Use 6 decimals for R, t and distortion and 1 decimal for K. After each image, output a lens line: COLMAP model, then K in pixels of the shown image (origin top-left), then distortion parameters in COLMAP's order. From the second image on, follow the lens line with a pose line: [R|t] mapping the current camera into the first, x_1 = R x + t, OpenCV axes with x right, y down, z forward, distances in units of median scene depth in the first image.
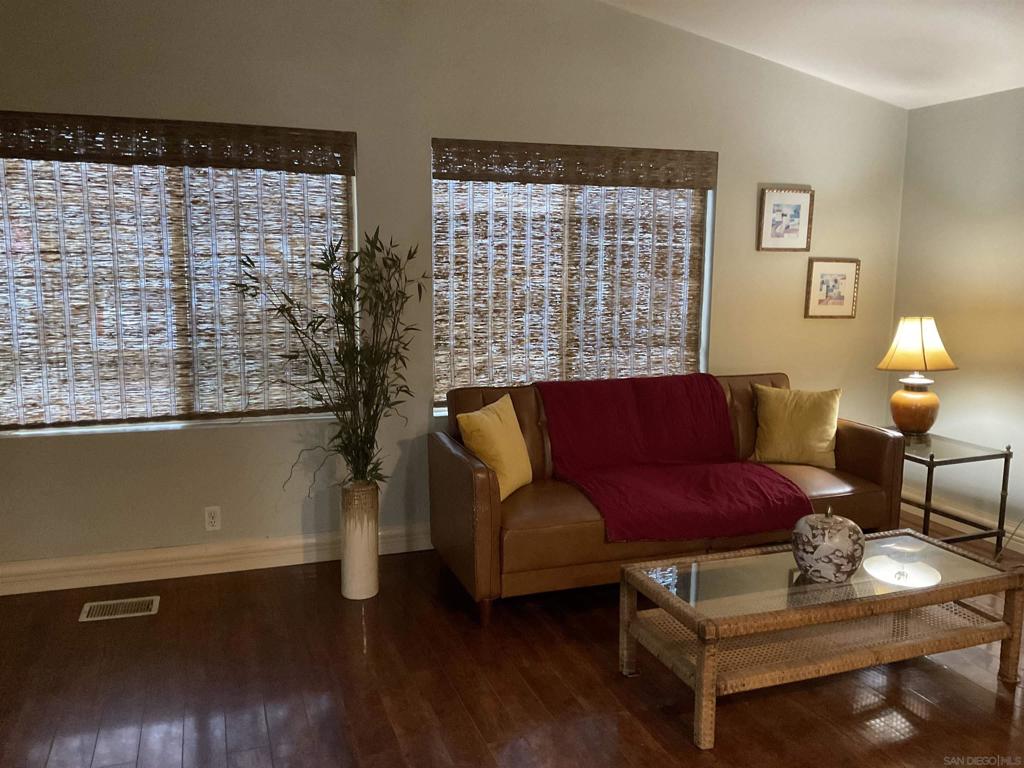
lens RADIAL K [[850.6, 0, 505.9], [0, 850.6, 387.8], [0, 0, 1]] dist [0.130898, -0.254596]
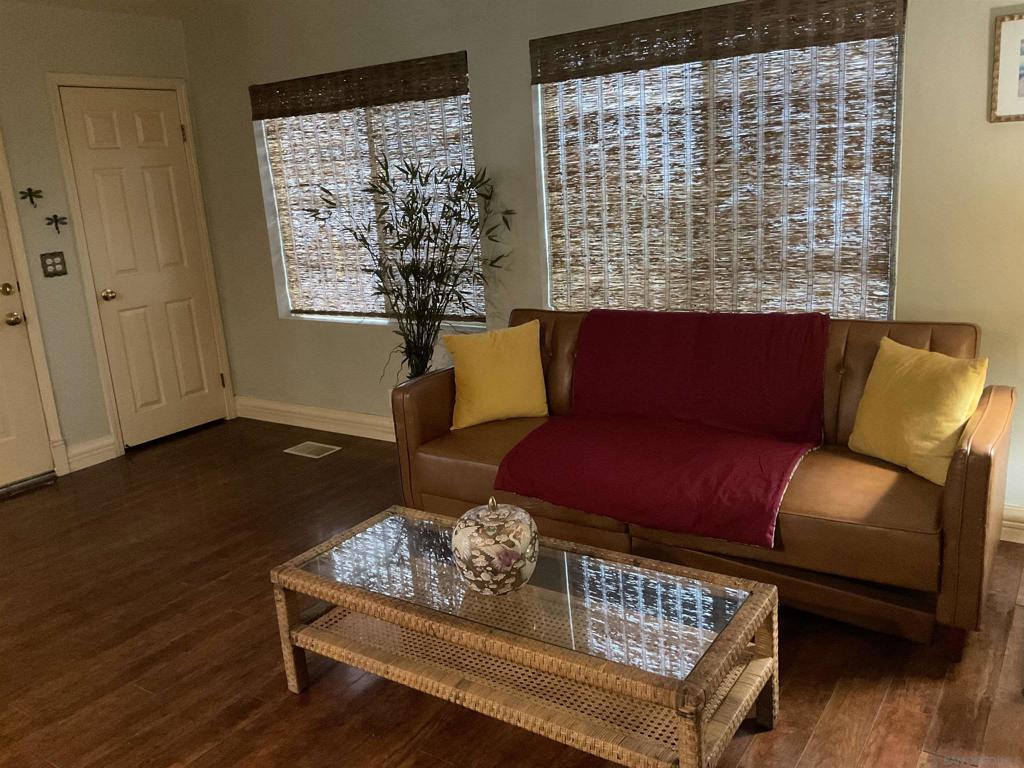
lens RADIAL K [[850.6, 0, 505.9], [0, 850.6, 387.8], [0, 0, 1]] dist [0.130898, -0.254596]
pose [[0.580611, 0.151577, -0.799947, 0.665186], [-0.048994, 0.987241, 0.151506, -0.052459], [0.812706, -0.048774, 0.580630, 0.381209]]
